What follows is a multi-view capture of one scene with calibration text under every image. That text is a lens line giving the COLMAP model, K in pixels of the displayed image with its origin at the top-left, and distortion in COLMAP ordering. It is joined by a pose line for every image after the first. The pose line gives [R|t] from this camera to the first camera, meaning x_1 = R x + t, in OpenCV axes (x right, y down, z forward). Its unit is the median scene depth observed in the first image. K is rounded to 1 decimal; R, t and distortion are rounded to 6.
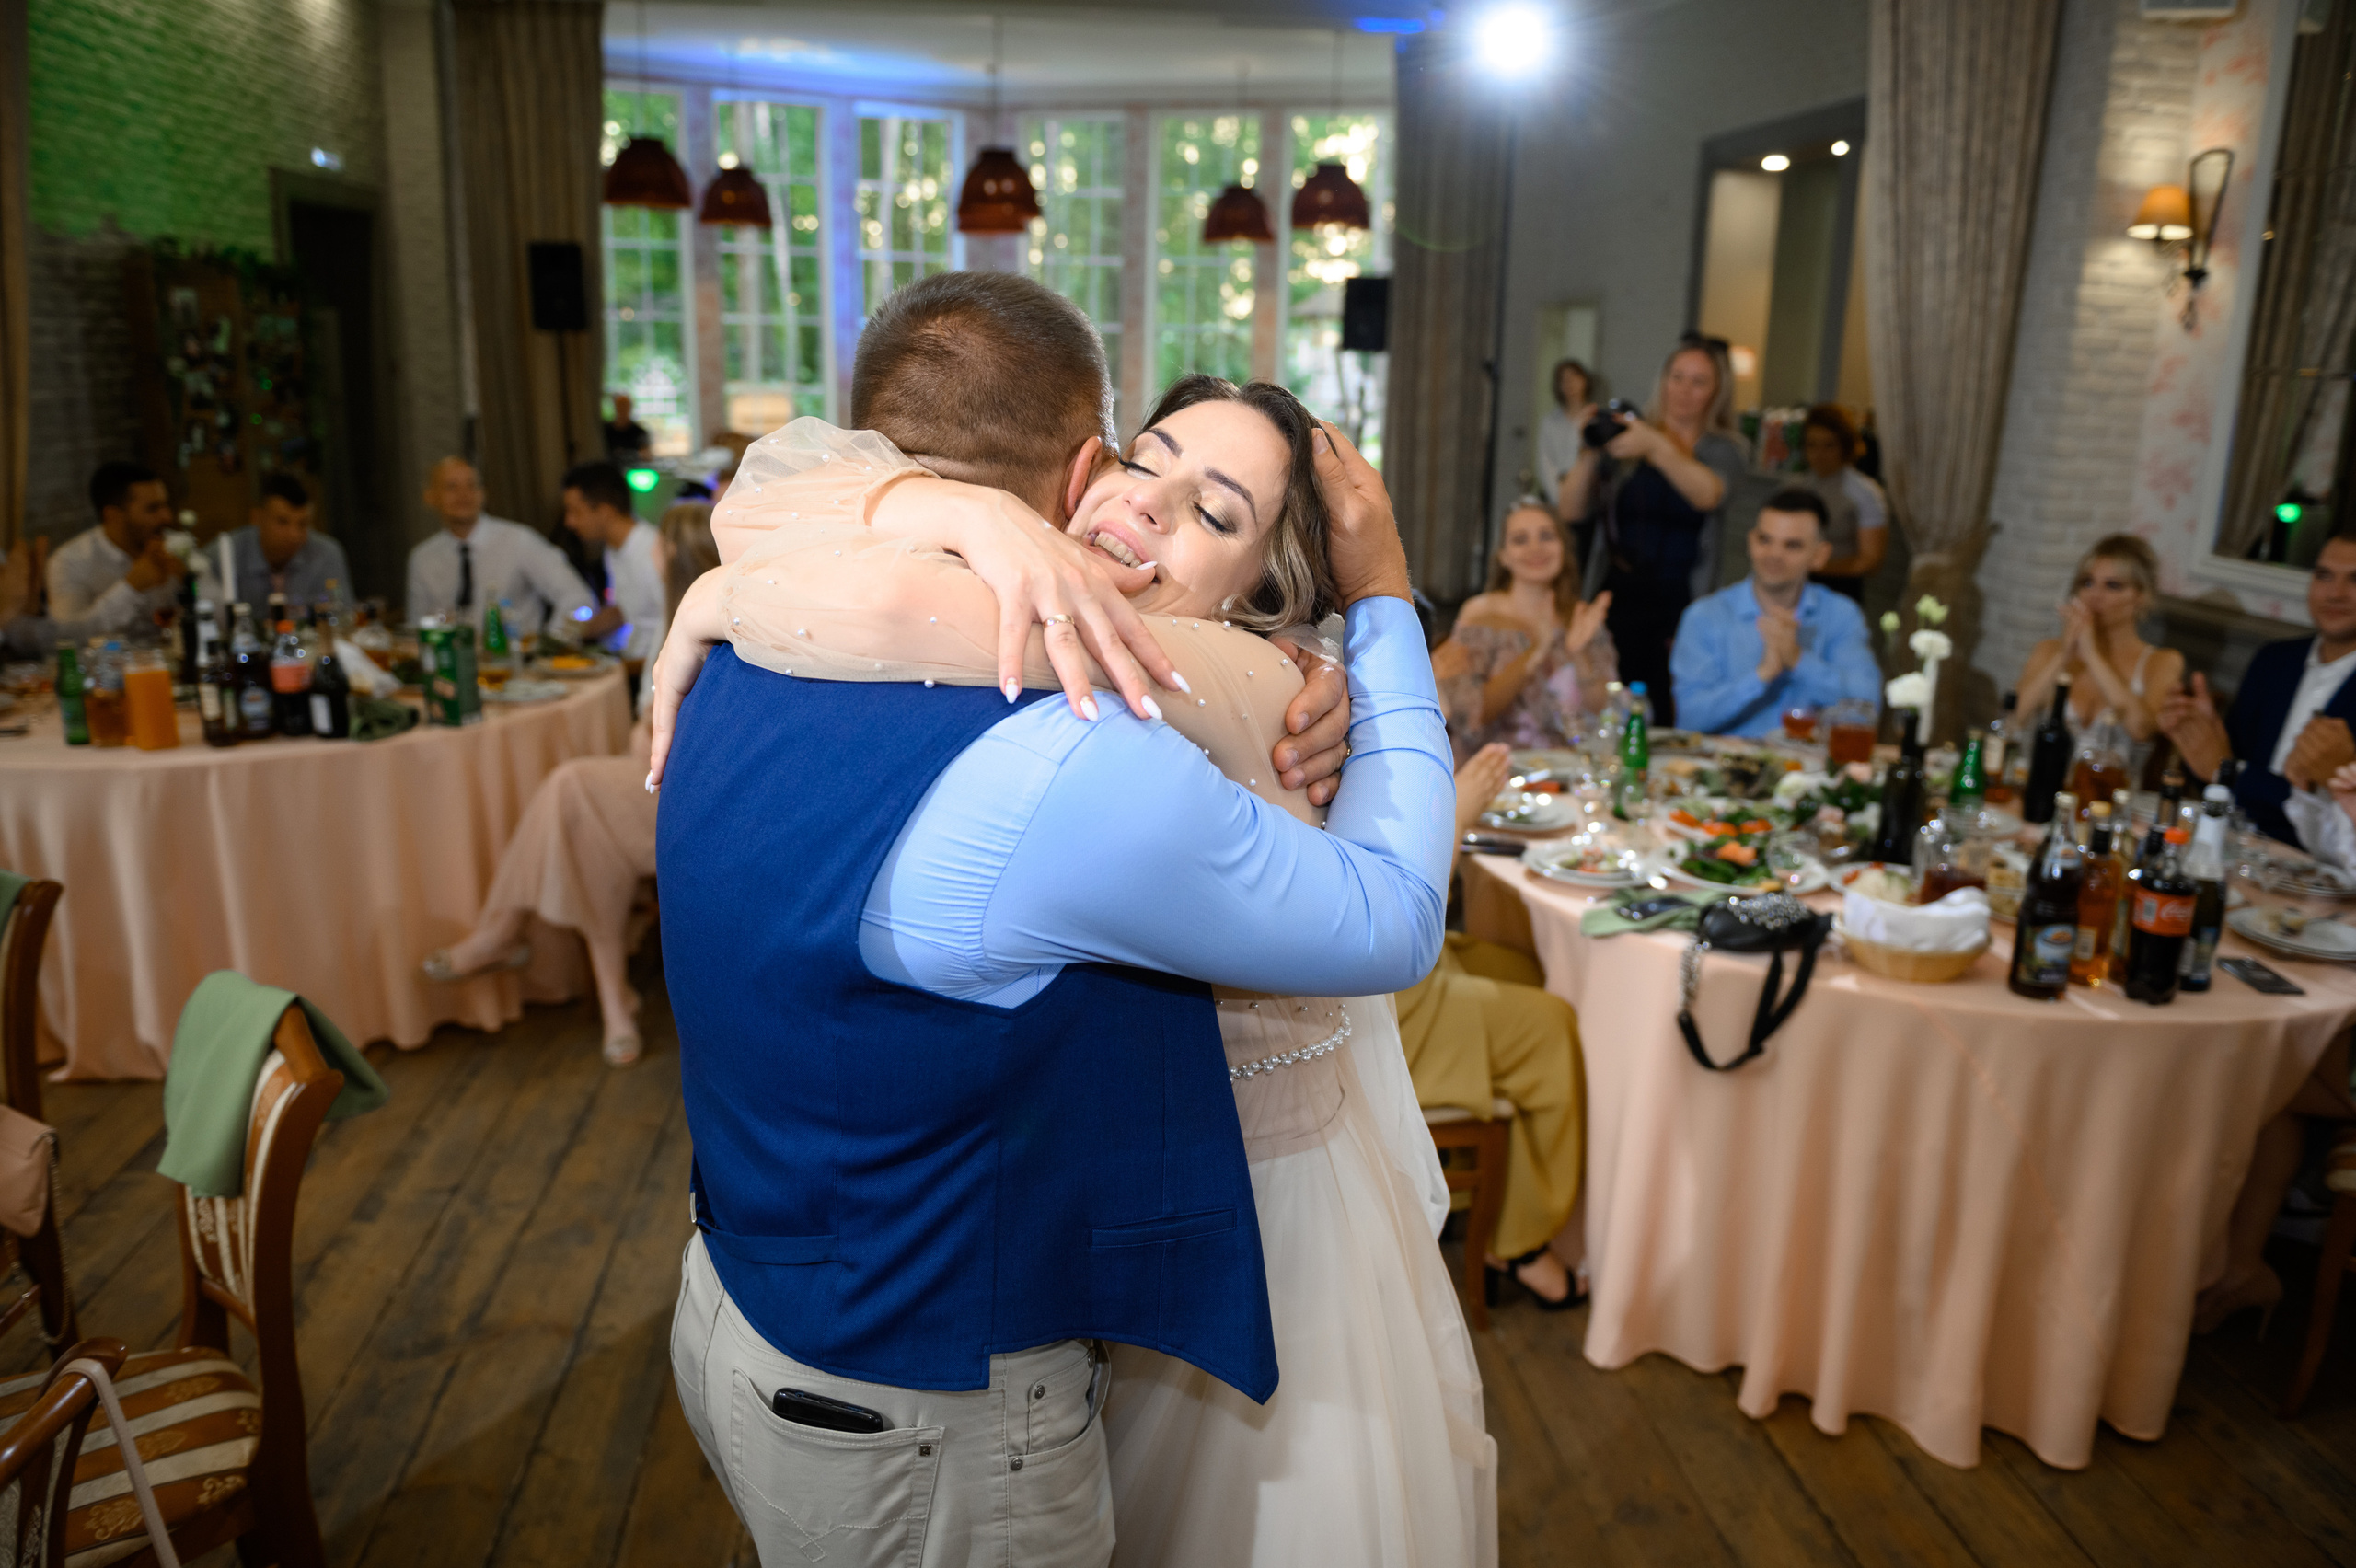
lens RADIAL K [[1685.6, 0, 1172.7], [0, 1685.6, 774.7], [0, 0, 1]] dist [-0.025995, -0.006134]
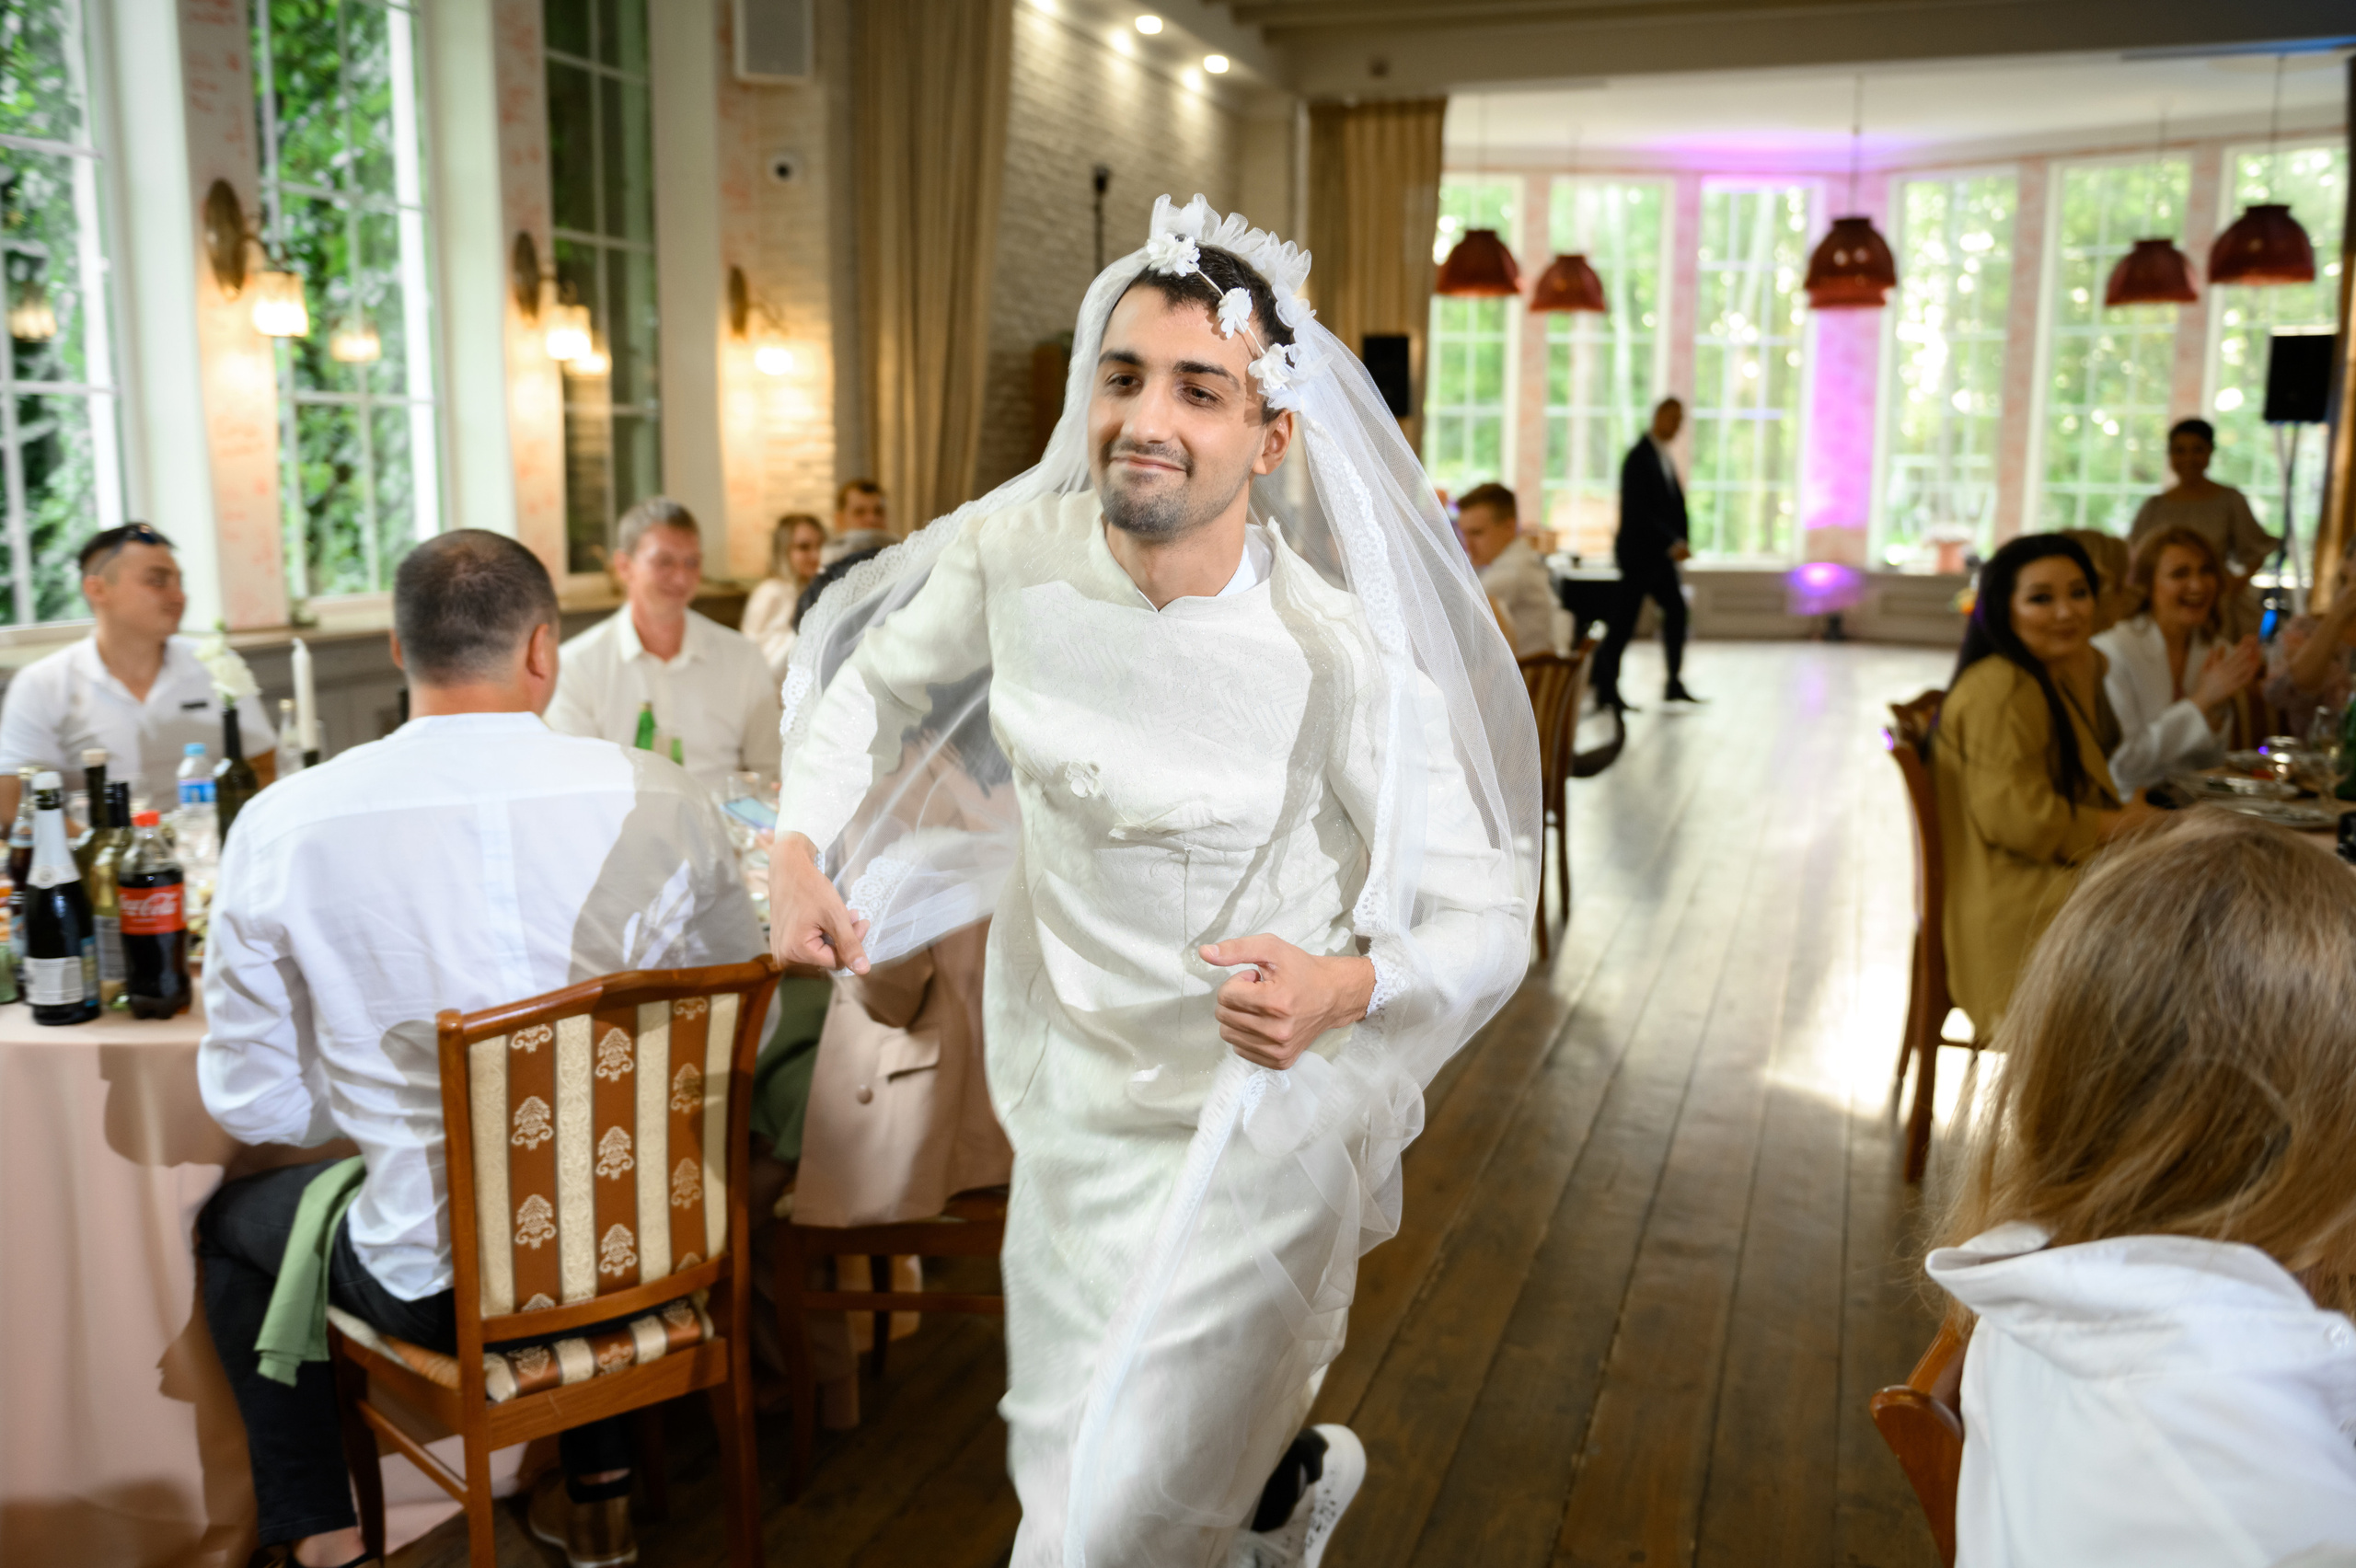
lens RADIAL K [[2238.0, 0, 1187.4], [0, 2238.0, 797.2], [0, 0, 1]] dist [0.025674, 0.000000]
pose [[0.913270, 0.040788, -0.405308, 0.073226], [-0.086243, 0.991780, -0.094520, 0.087154], [0.398122, 0.121277, 0.909280, -0.217602]]
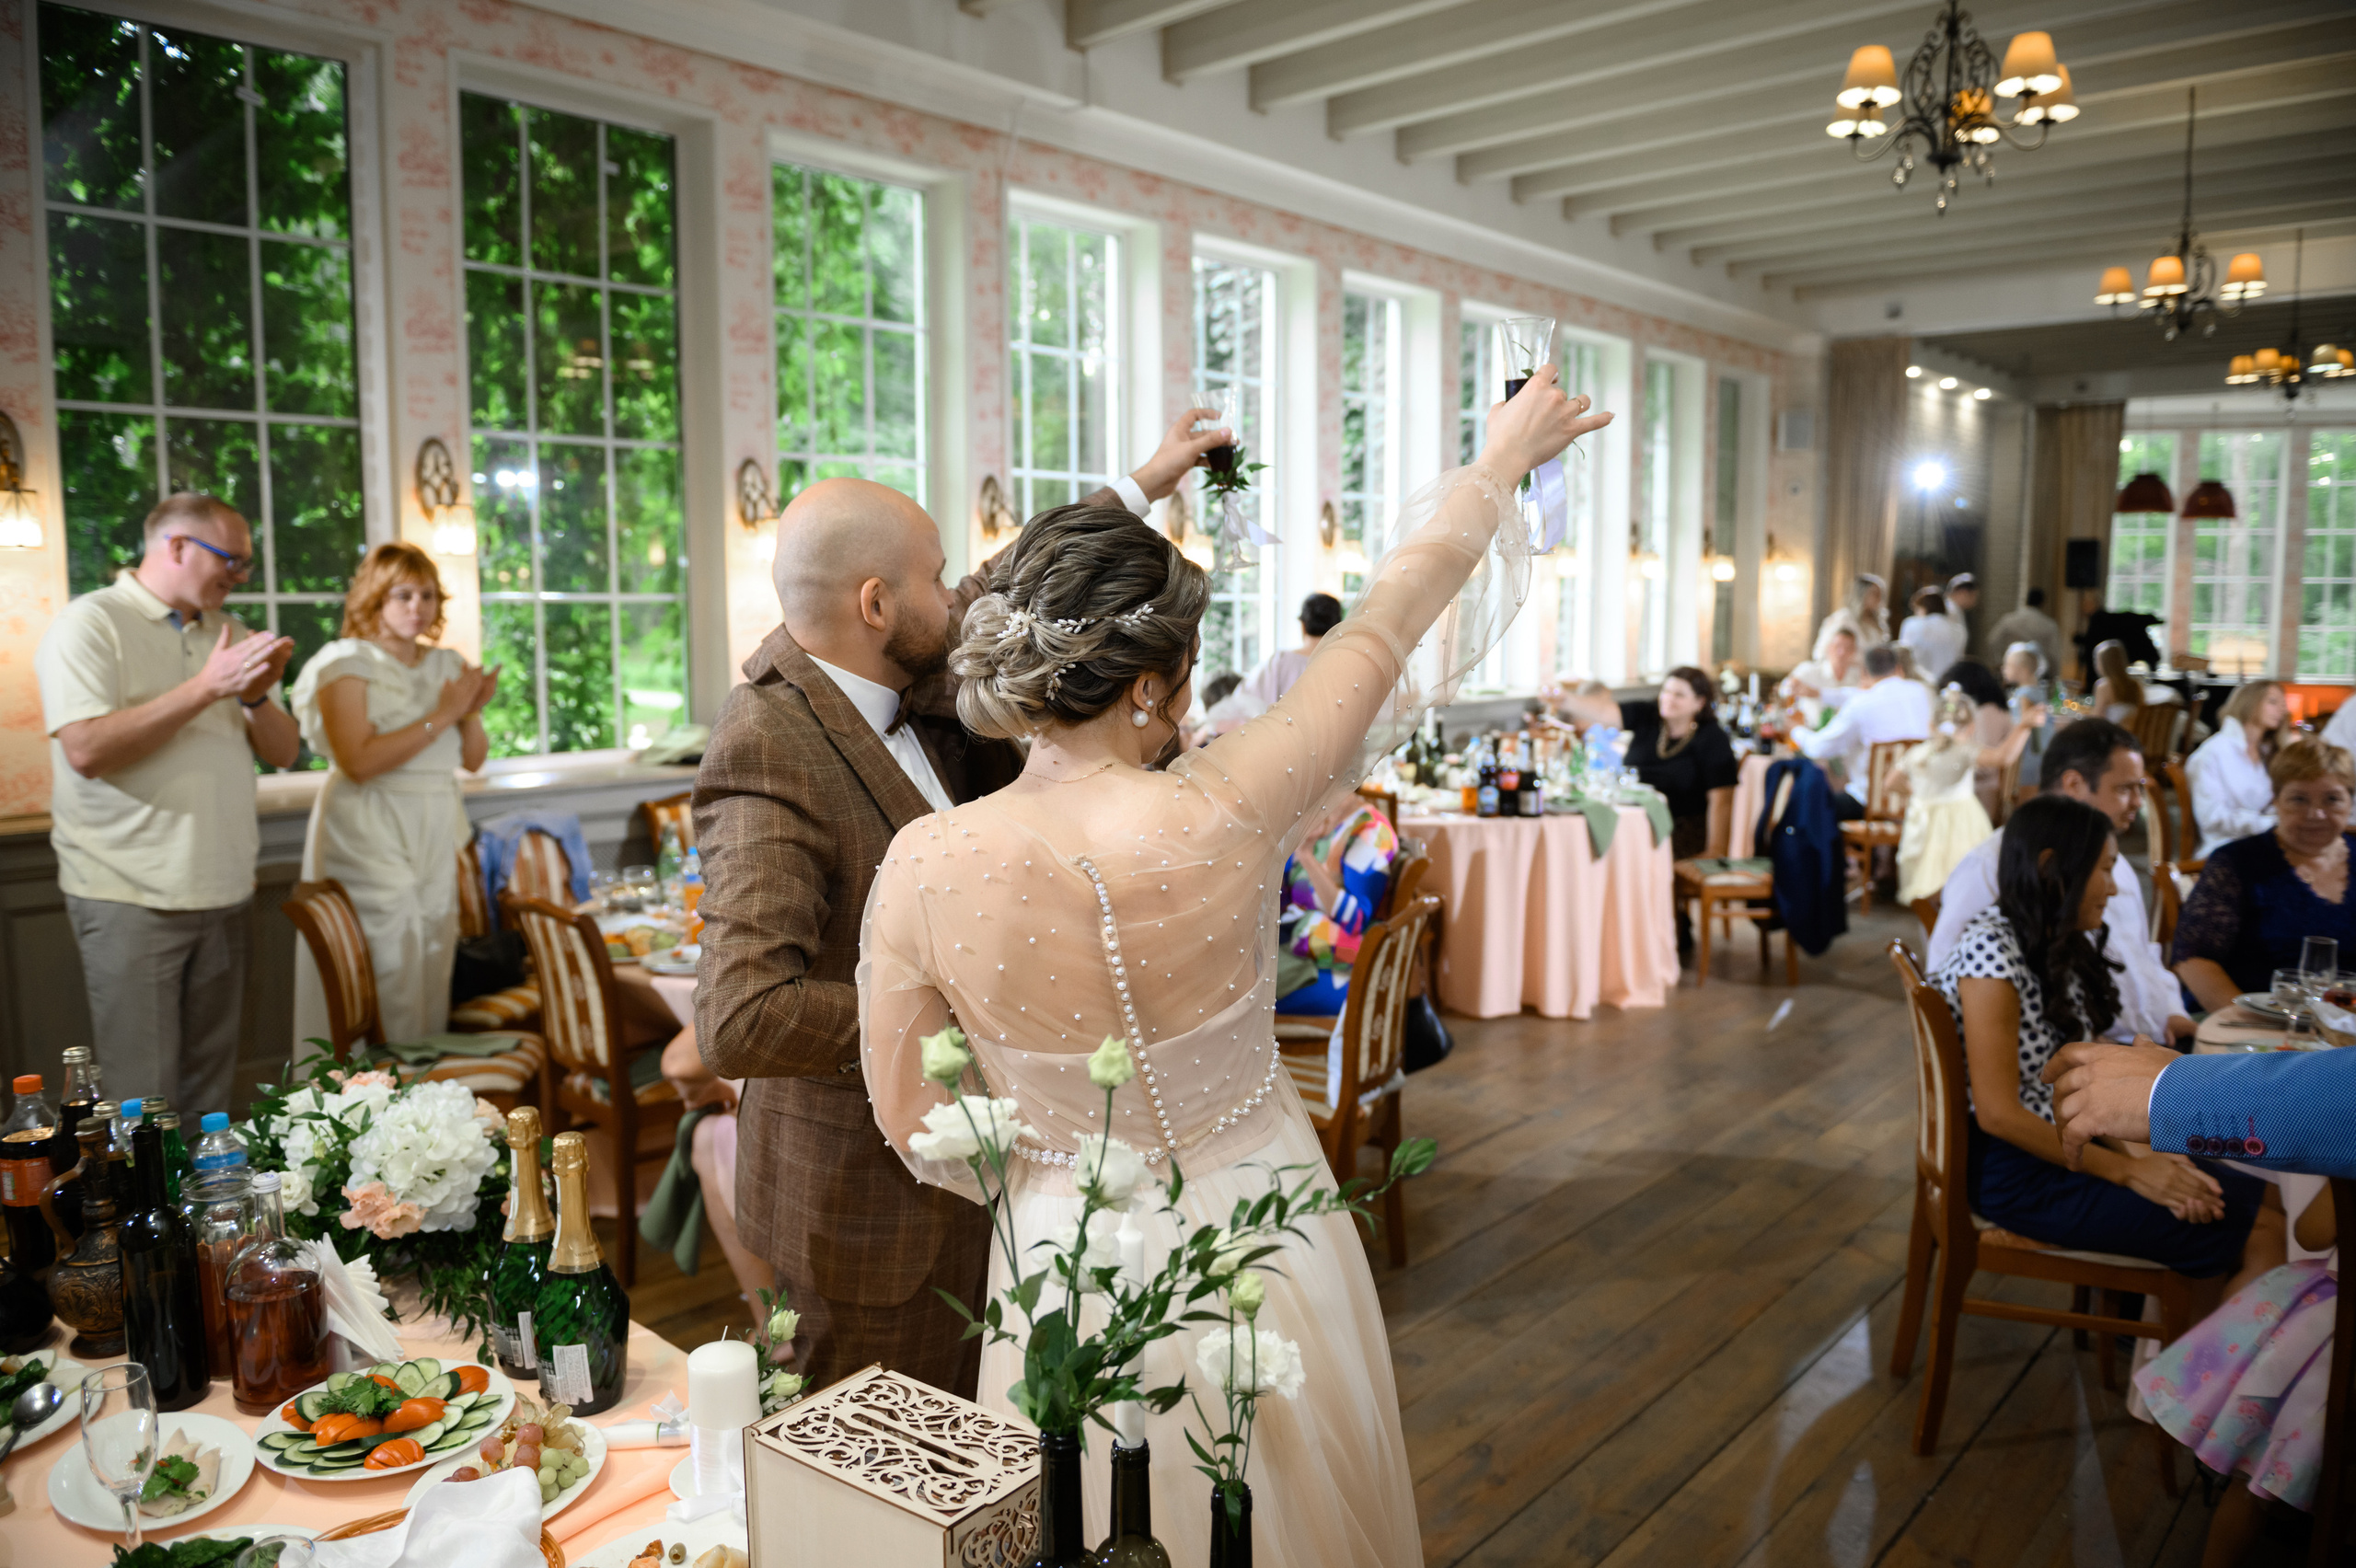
lens RADIAL K [[1639.8, 0, 1173.5], [0, 1639.8, 774.7], [0, 0, 1]] dist [-0.047720, 0.000602]
pose [[0.670835, 0.051502, -0.739816, 0.196157], [-0.171044, 0.981435, -0.086774, 0.182621], [0.721612, 0.184752, 0.667190, -0.591300]]
